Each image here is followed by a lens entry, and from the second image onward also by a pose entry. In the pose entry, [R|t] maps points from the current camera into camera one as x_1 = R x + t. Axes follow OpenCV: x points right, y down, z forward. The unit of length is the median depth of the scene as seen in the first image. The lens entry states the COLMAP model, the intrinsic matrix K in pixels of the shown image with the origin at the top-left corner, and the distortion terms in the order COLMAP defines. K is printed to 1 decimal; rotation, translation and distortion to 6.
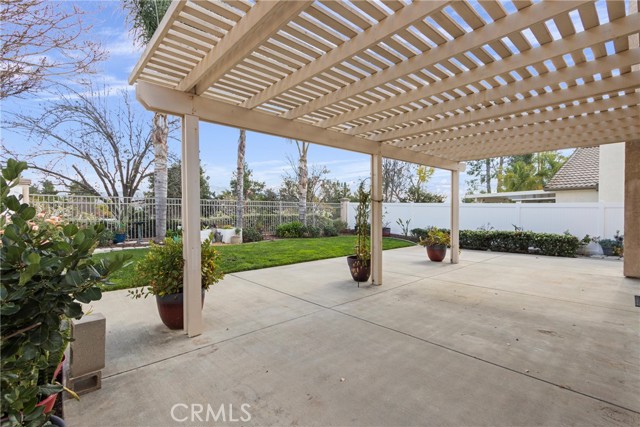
lens RADIAL K [[293.3, 0, 321.5], [0, 293.3, 214.1], [0, 0, 1]] dist [0.003055, 0.000376]
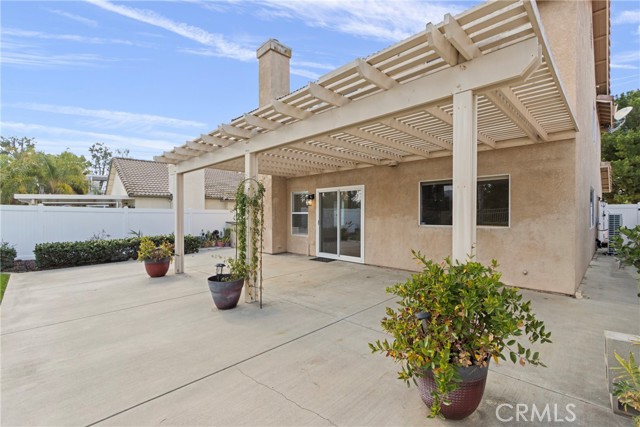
lens RADIAL K [[293.3, 0, 321.5], [0, 293.3, 214.1], [0, 0, 1]] dist [0.003055, 0.000376]
pose [[-0.060796, -0.001454, 0.998149, -0.834670], [0.016416, 0.999862, 0.002456, -0.024135], [-0.998015, 0.016535, -0.060764, 1.005387]]
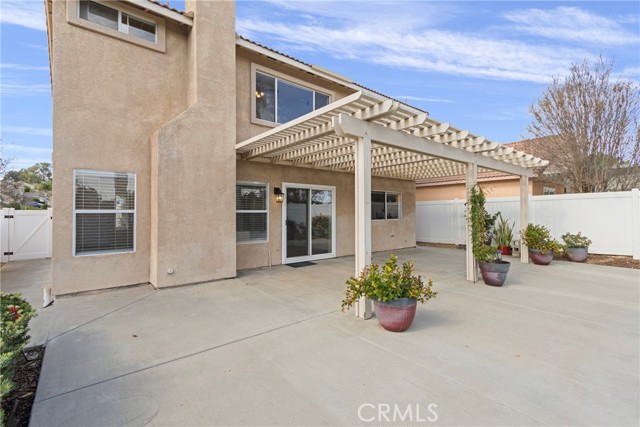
lens RADIAL K [[293.3, 0, 321.5], [0, 293.3, 214.1], [0, 0, 1]] dist [0.003055, 0.000376]
pose [[-0.999241, 0.005744, 0.038533, 0.814911], [0.006227, 0.999903, 0.012429, -0.030600], [-0.038458, 0.012660, -0.999180, 2.507317]]
